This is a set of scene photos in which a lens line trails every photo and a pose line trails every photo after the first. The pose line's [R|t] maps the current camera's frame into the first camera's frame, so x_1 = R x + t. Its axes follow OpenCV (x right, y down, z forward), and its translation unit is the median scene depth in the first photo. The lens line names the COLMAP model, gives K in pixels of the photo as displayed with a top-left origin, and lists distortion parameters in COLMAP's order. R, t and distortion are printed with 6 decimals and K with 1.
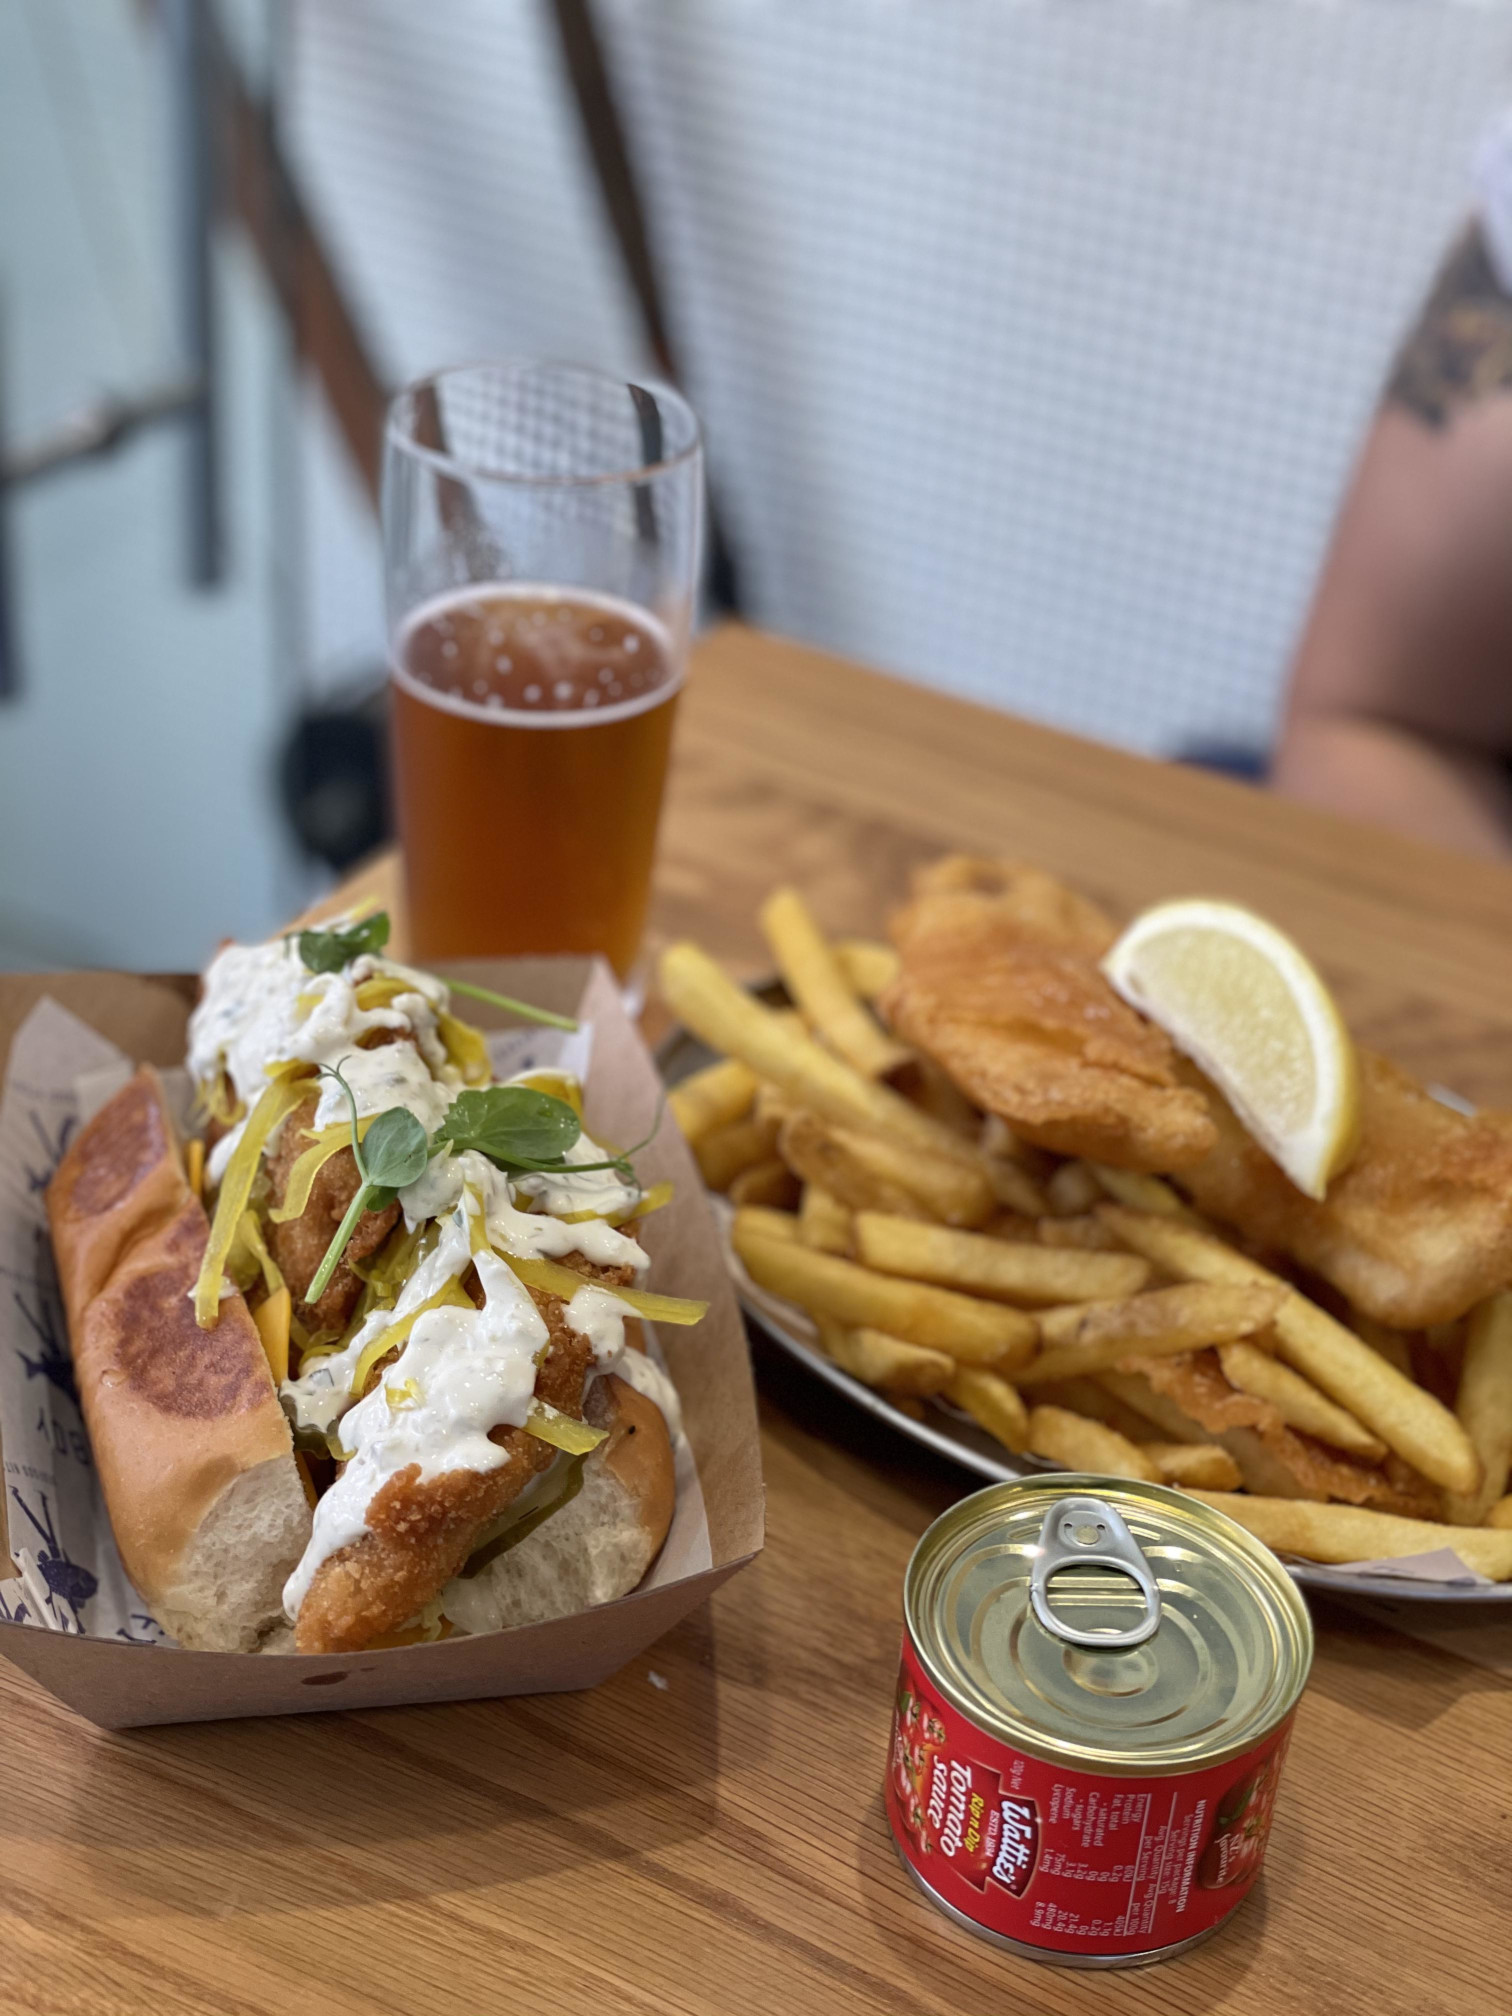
lens RADIAL K [[3074.1, 0, 756.1], [0, 3074.1, 801.9], [0, 0, 1]] dist [0.018713, -0.026708]
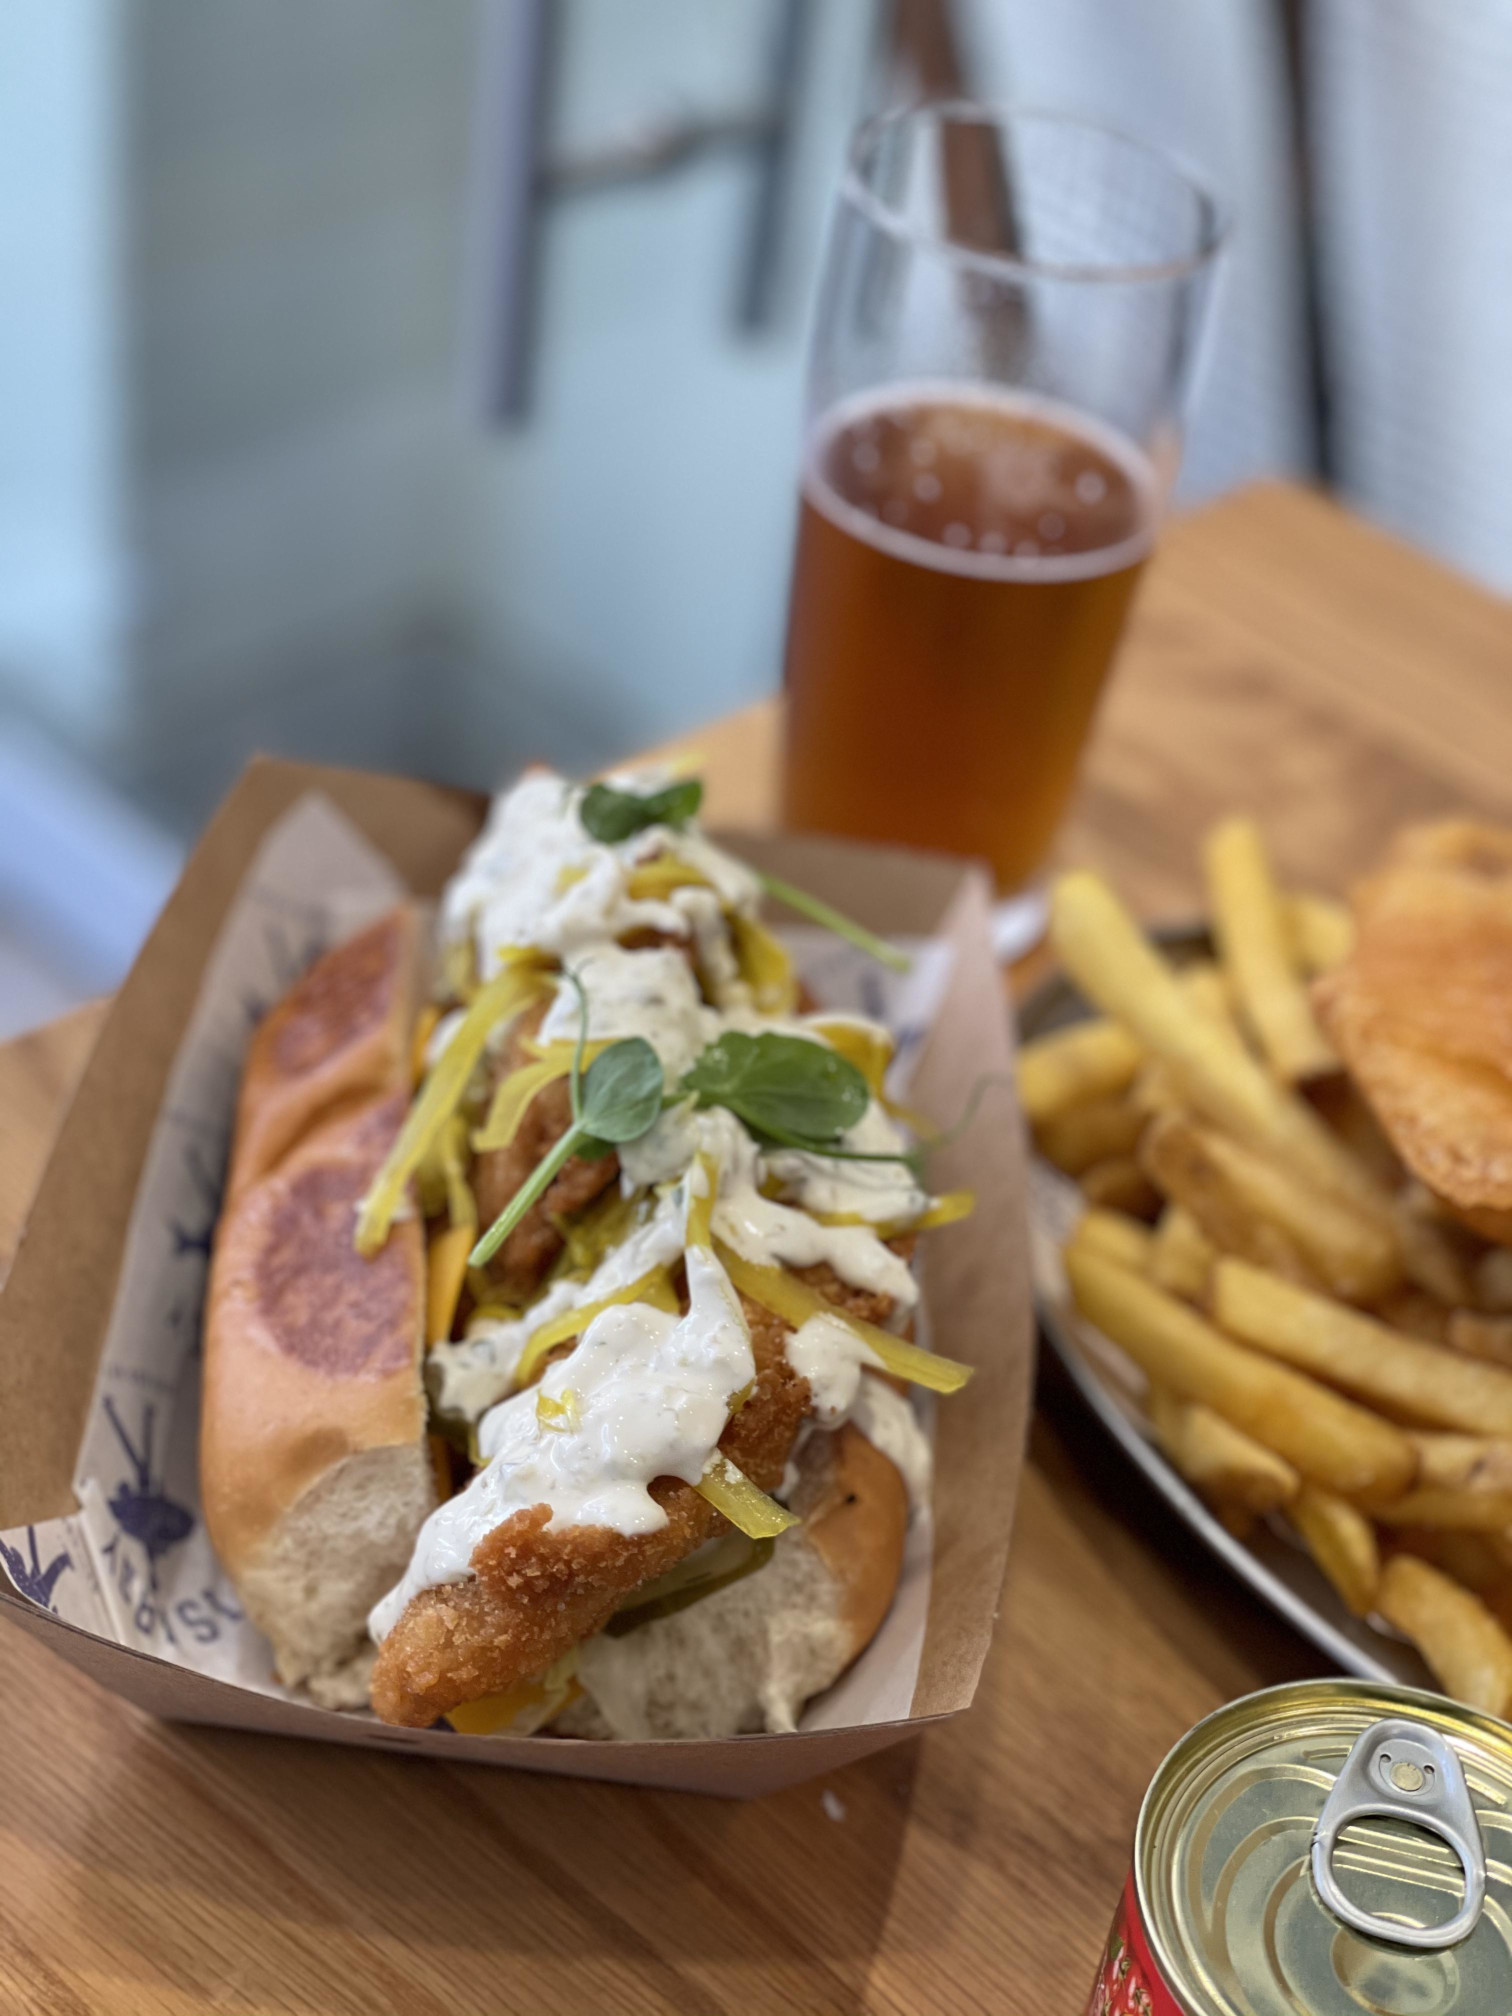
lens RADIAL K [[3074.1, 0, 756.1], [0, 3074.1, 801.9], [0, 0, 1]] dist [0.018713, -0.026708]
pose [[0.965355, 0.185293, -0.183729, 0.047208], [-0.171605, 0.981234, 0.087931, -0.034765], [0.196574, -0.053356, 0.979036, 0.238348]]
